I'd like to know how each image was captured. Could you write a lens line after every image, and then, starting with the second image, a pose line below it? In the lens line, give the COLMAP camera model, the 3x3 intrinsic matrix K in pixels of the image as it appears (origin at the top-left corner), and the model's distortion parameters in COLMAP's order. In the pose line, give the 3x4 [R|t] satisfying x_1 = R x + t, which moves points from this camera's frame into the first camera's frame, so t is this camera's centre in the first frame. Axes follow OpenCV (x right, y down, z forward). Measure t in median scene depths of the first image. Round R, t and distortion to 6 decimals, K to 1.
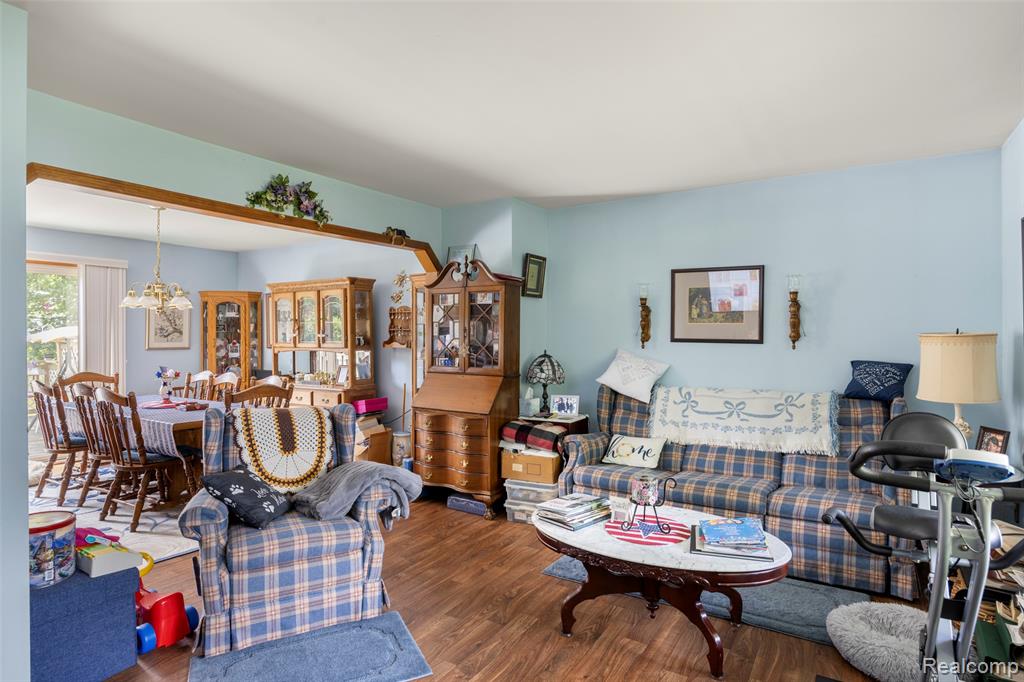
lens RADIAL K [[554.2, 0, 511.3], [0, 554.2, 338.5], [0, 0, 1]] dist [-0.004911, -0.000562]
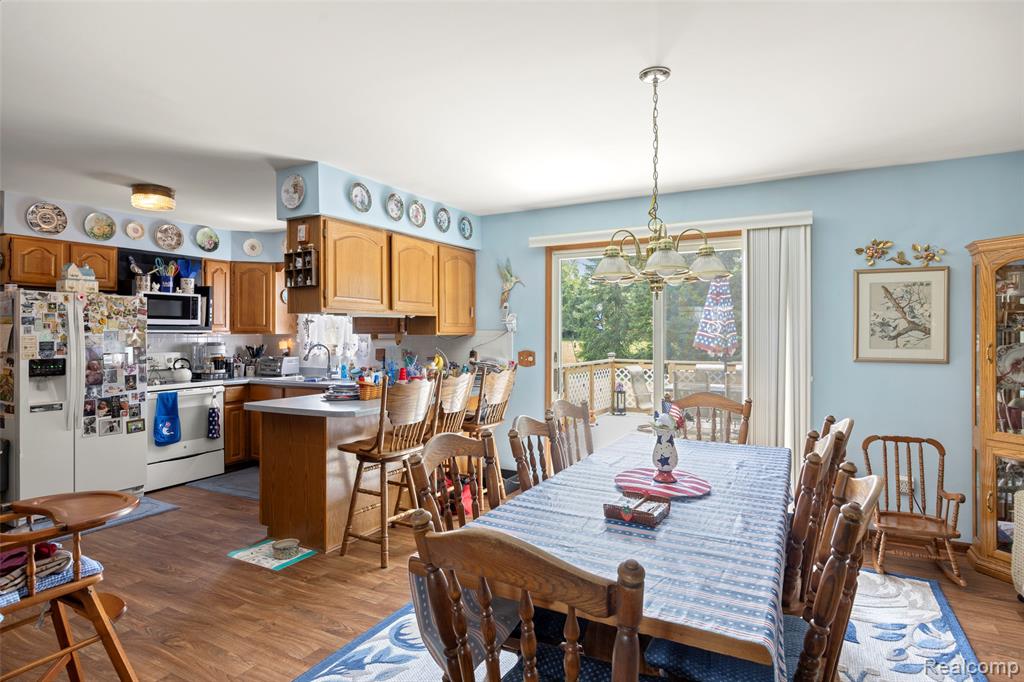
lens RADIAL K [[549.8, 0, 510.1], [0, 549.8, 335.7], [0, 0, 1]] dist [-0.003496, -0.001660]
pose [[0.061214, -0.000444, -0.998125, -0.166948], [-0.007075, 0.999975, -0.000878, -0.004461], [0.998100, 0.007115, 0.061210, 0.866403]]
